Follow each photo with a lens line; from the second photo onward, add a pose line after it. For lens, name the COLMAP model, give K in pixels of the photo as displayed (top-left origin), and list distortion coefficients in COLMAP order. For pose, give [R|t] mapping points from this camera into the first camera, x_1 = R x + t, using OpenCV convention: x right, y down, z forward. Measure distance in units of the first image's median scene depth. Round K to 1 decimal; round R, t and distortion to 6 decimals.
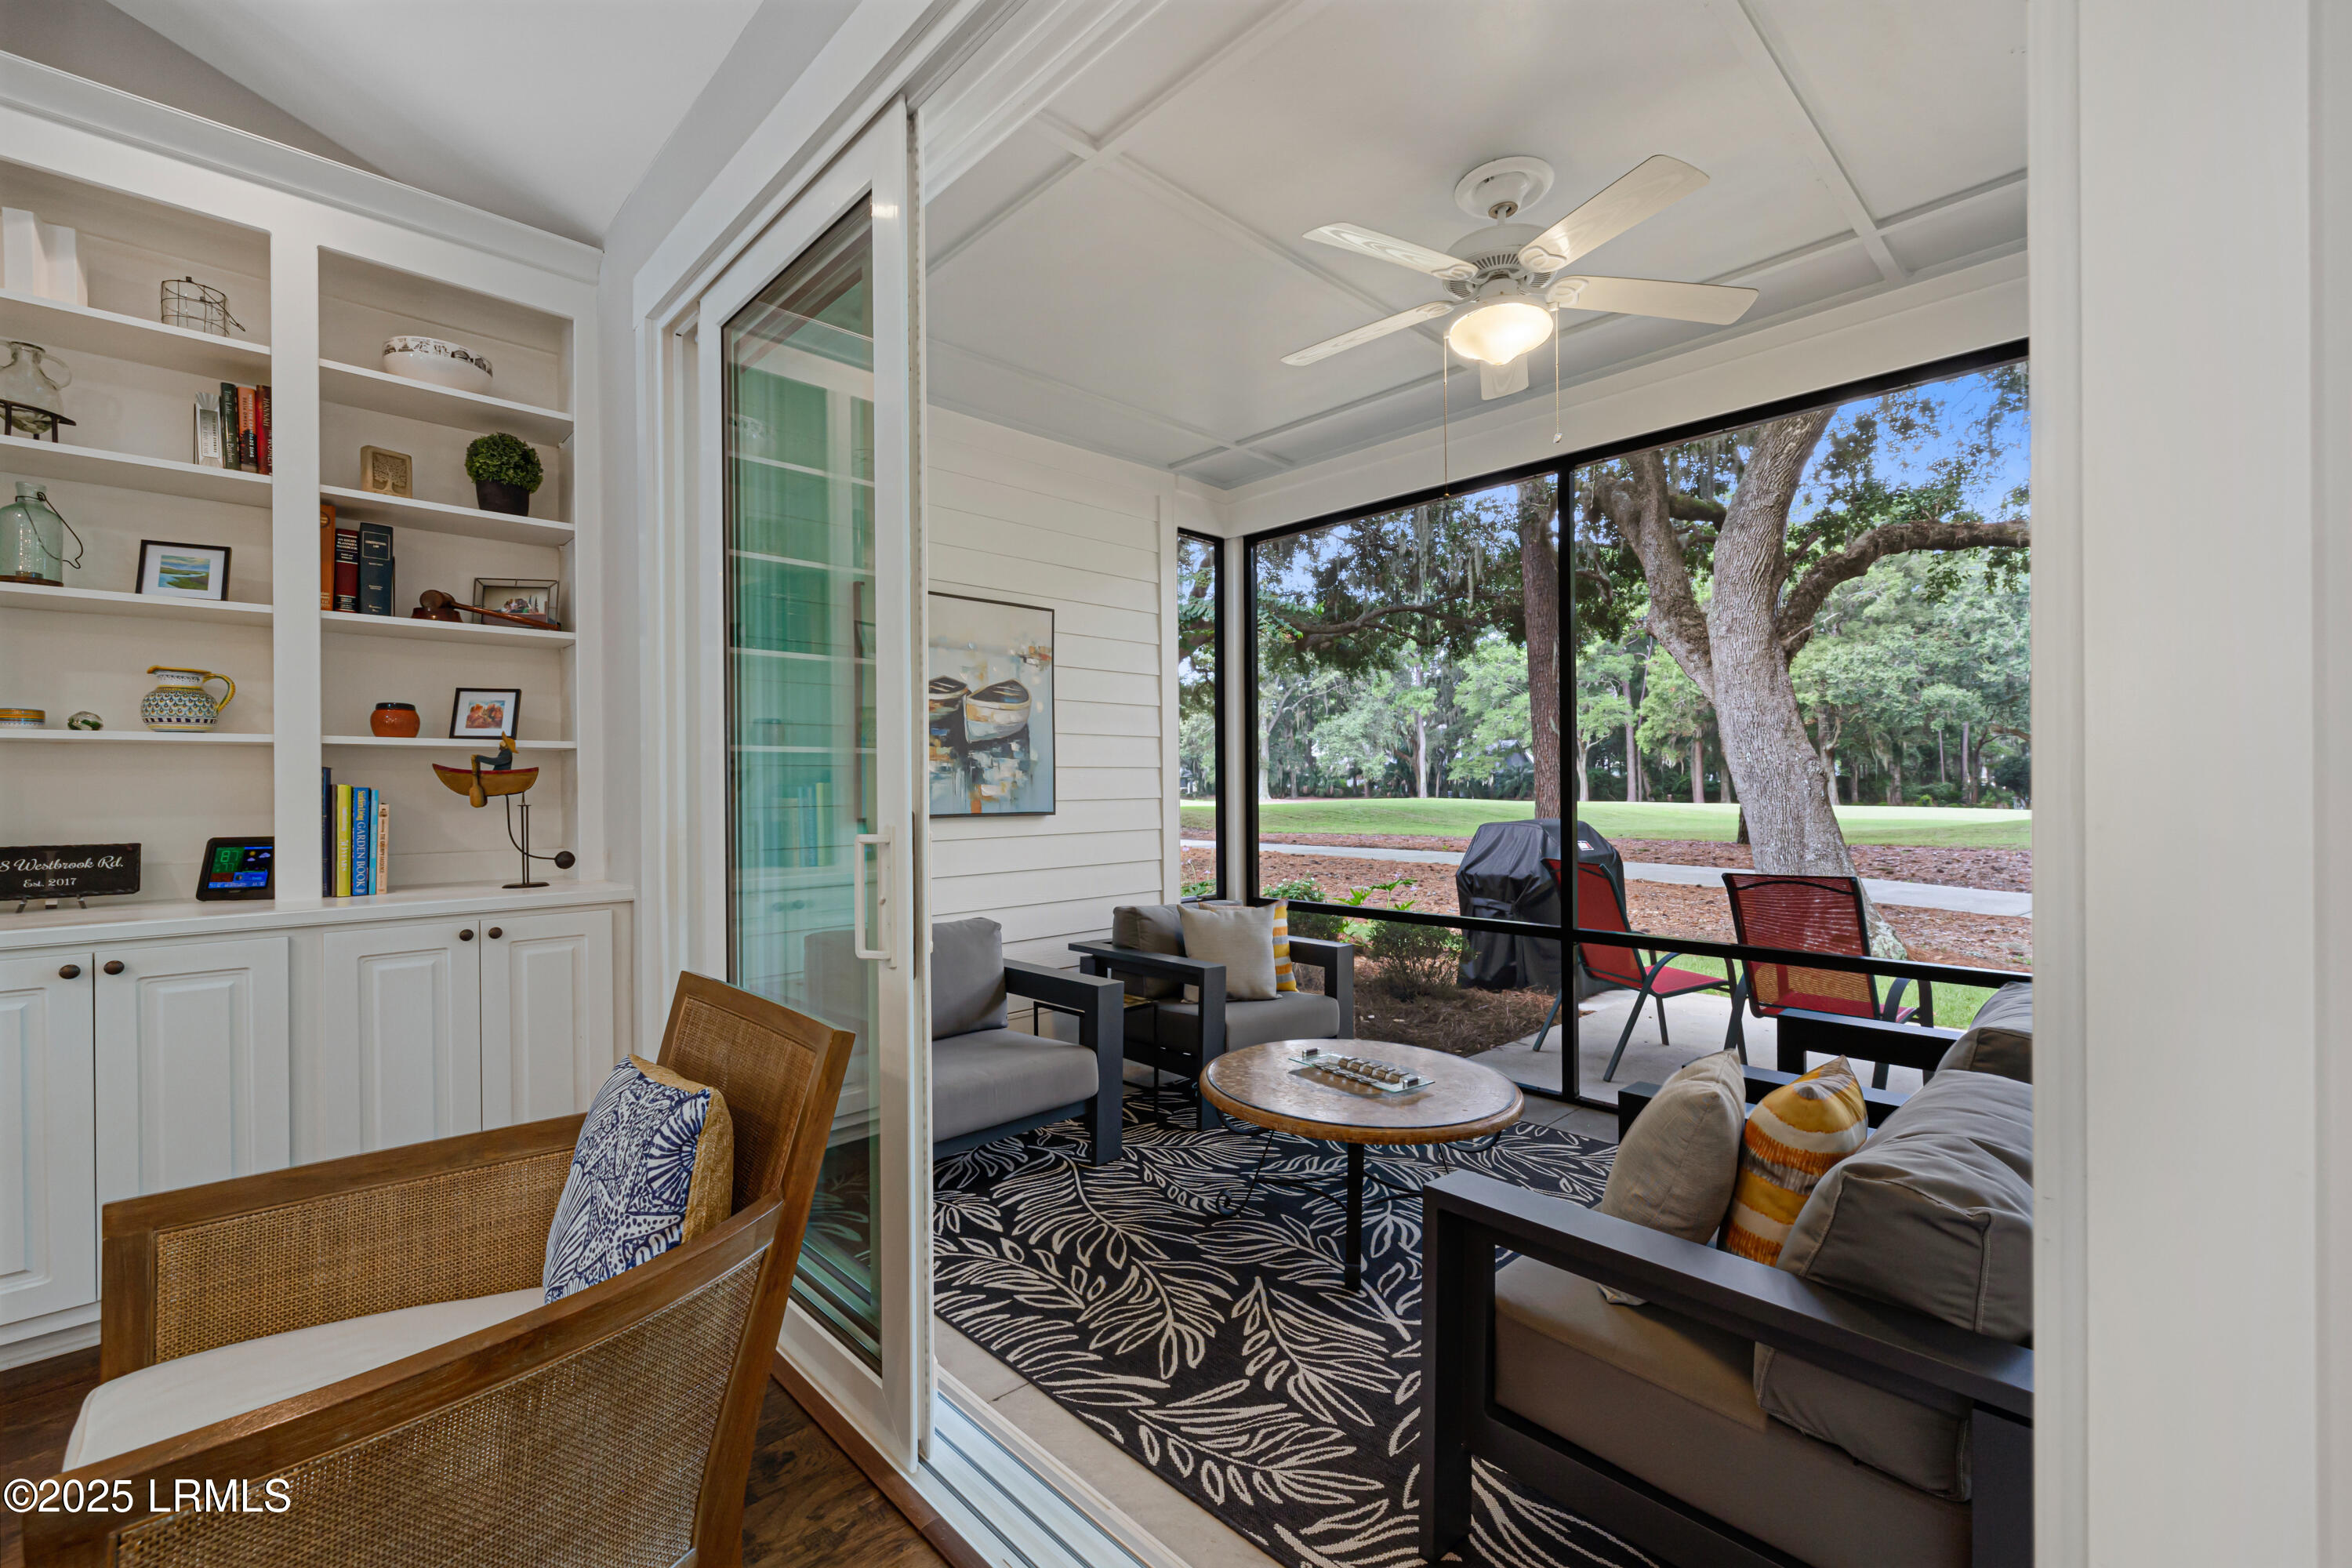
lens RADIAL K [[989.3, 0, 1168.4], [0, 989.3, 784.9], [0, 0, 1]] dist [-0.000279, -0.000067]
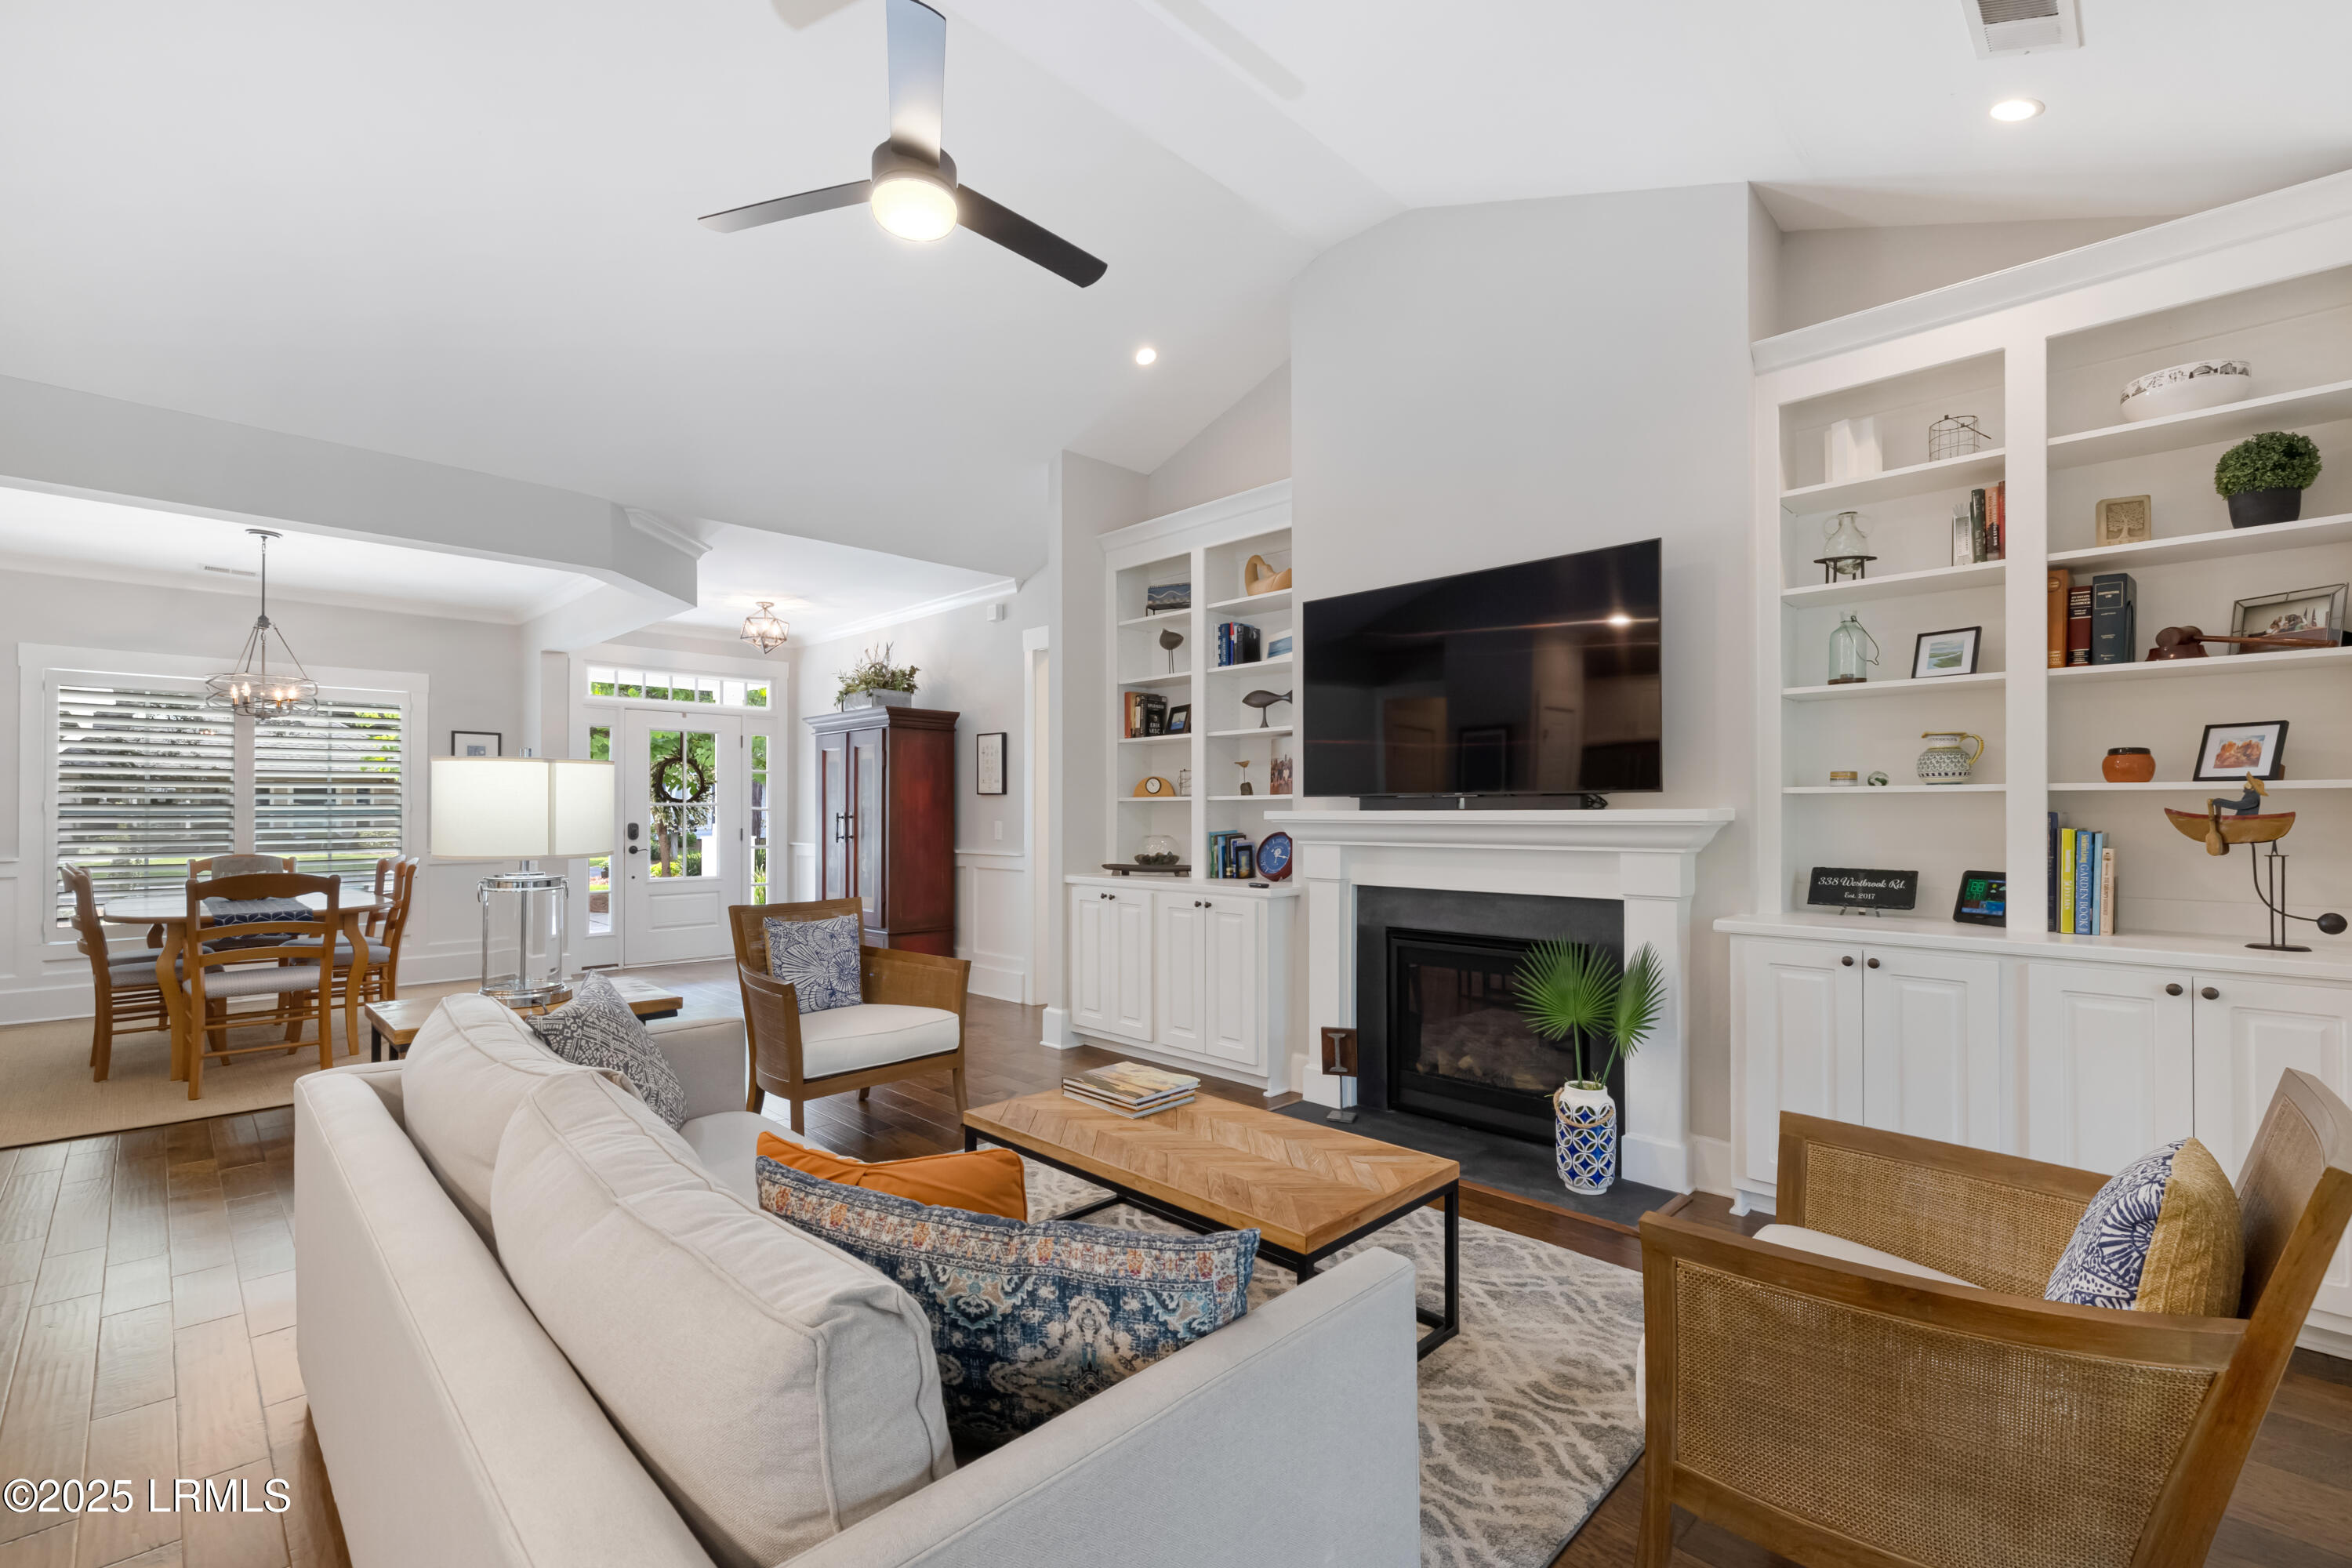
lens RADIAL K [[1018.9, 0, 1181.1], [0, 1018.9, 808.6], [0, 0, 1]] dist [0.000217, 0.000076]
pose [[0.030518, 0.005439, -0.999519, 0.148720], [-0.000497, 0.999985, 0.005426, -0.017113], [0.999534, 0.000331, 0.030520, 0.003942]]
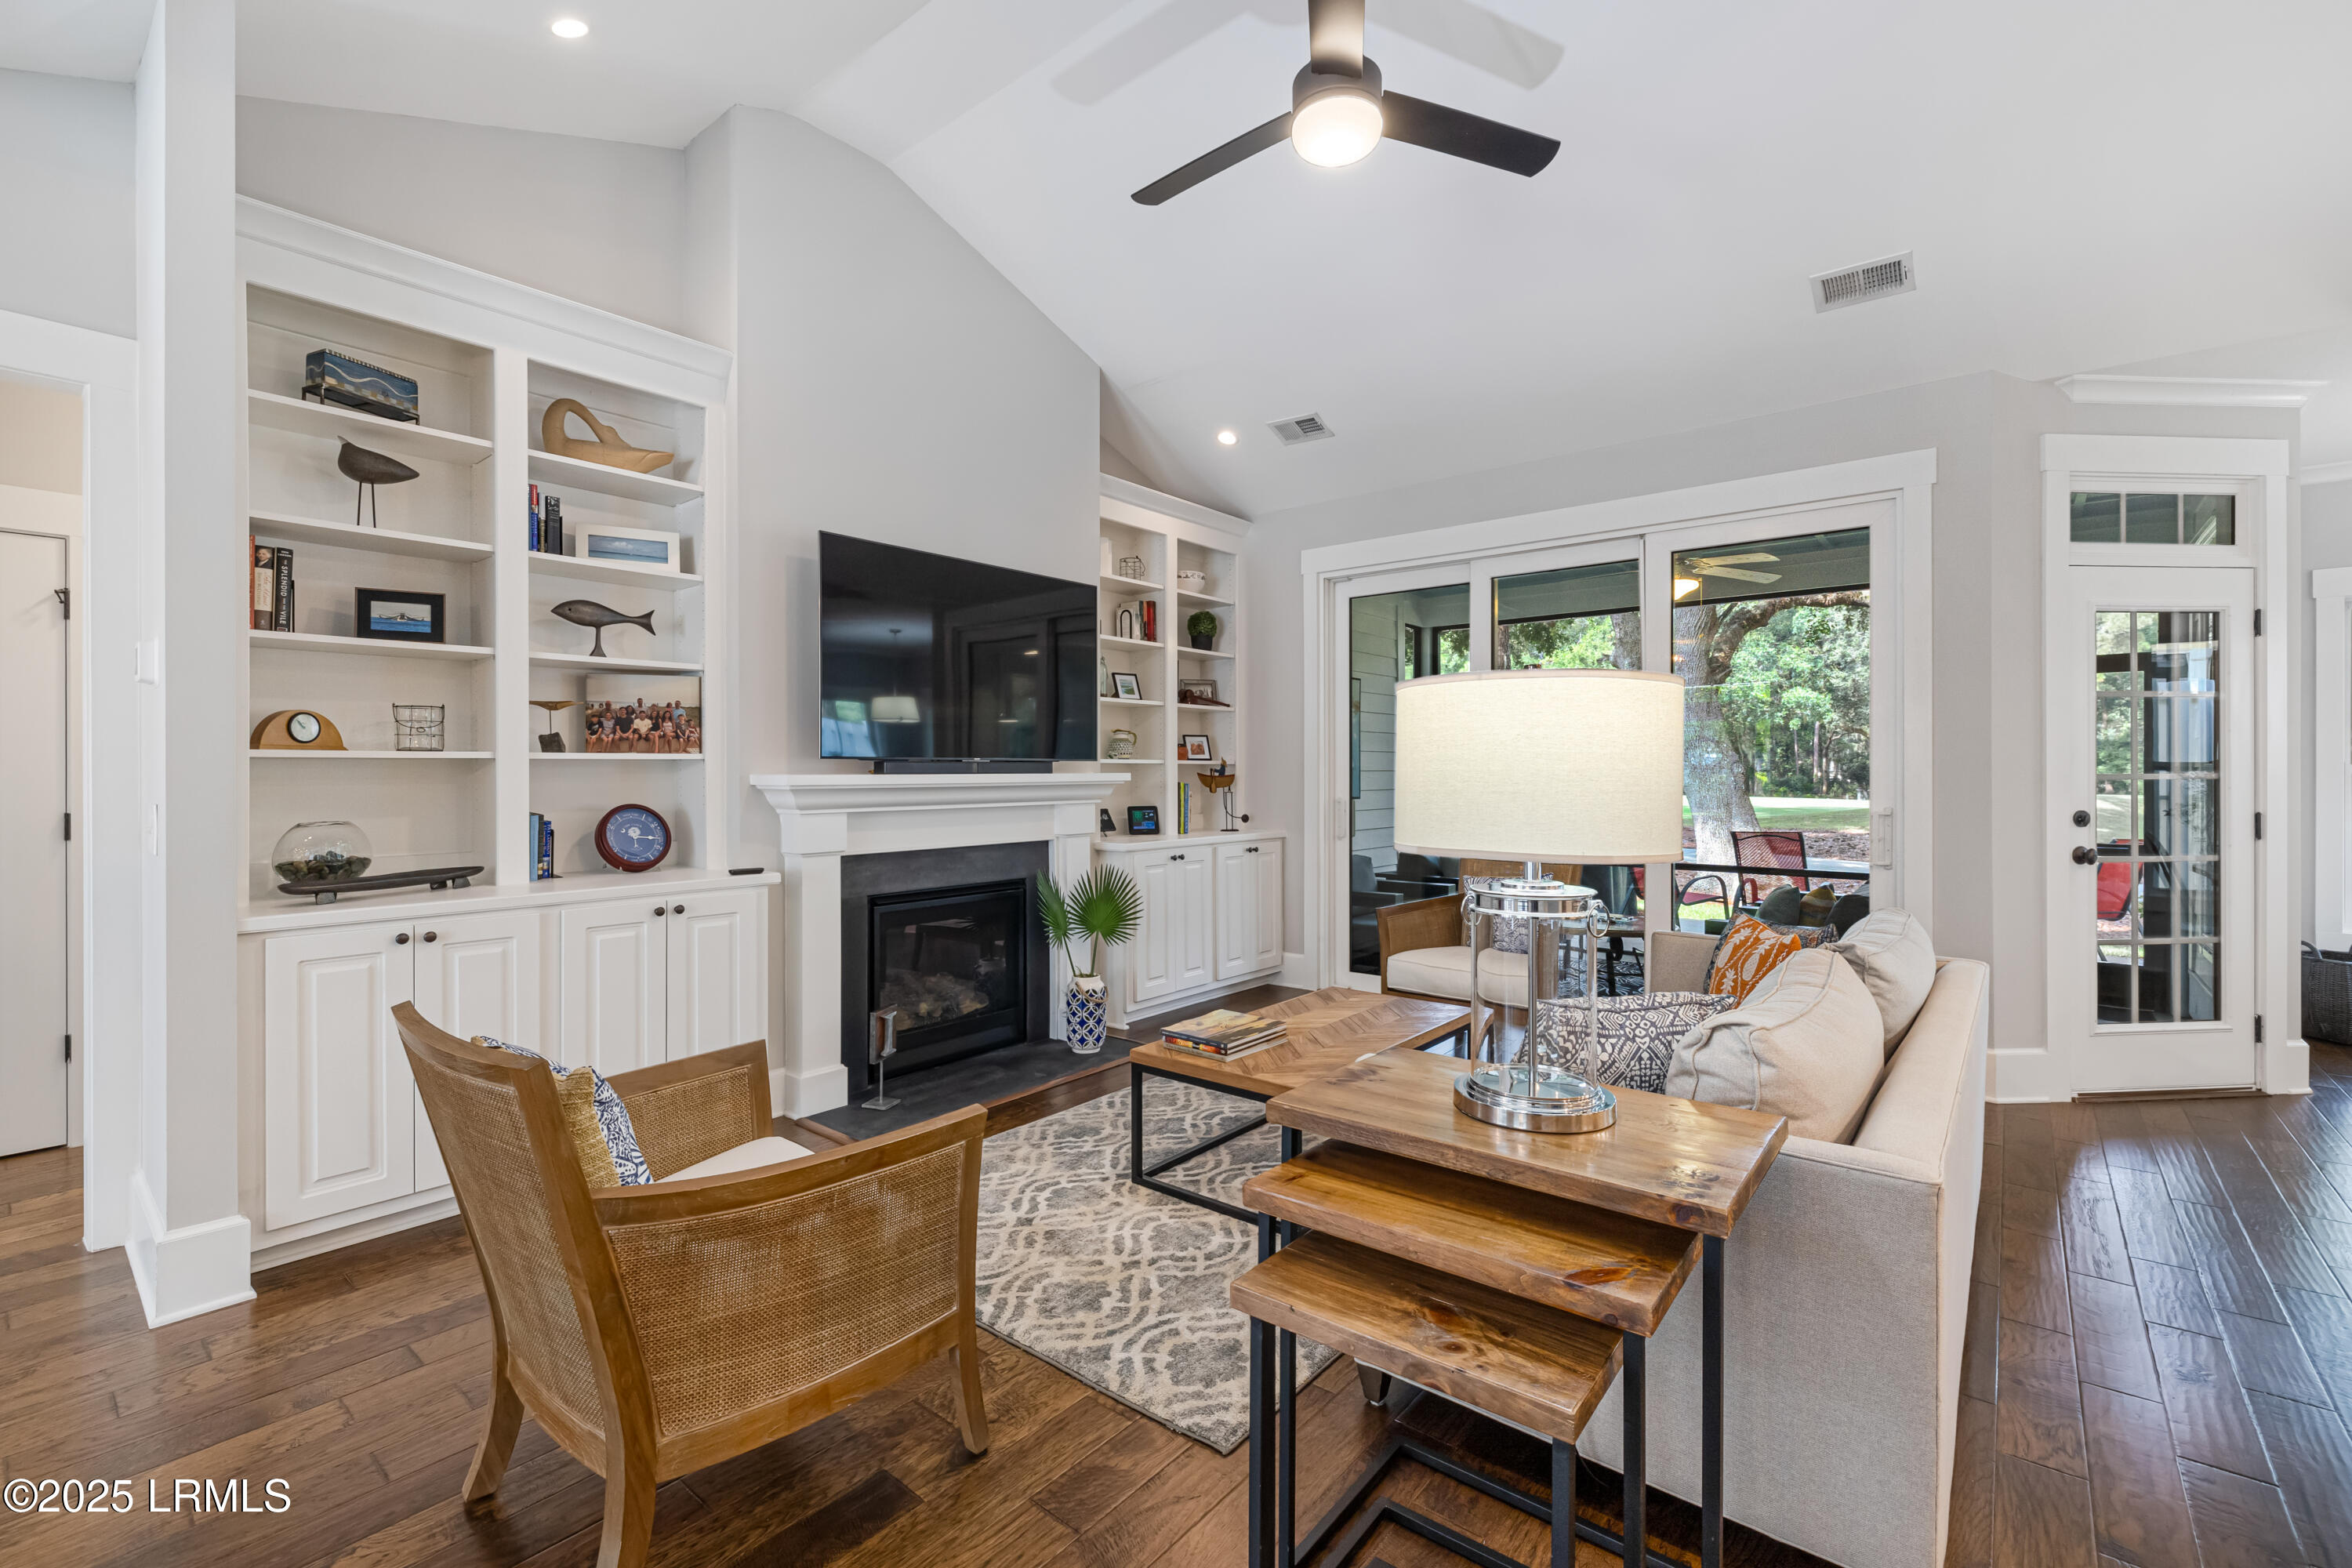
lens RADIAL K [[1005.9, 0, 1167.9], [0, 1005.9, 774.6], [0, 0, 1]] dist [-0.001077, 0.000119]
pose [[0.994204, 0.005412, 0.107375, -0.680695], [-0.005585, 0.999984, 0.001309, -0.012070], [-0.107366, -0.001901, 0.994218, -0.744275]]
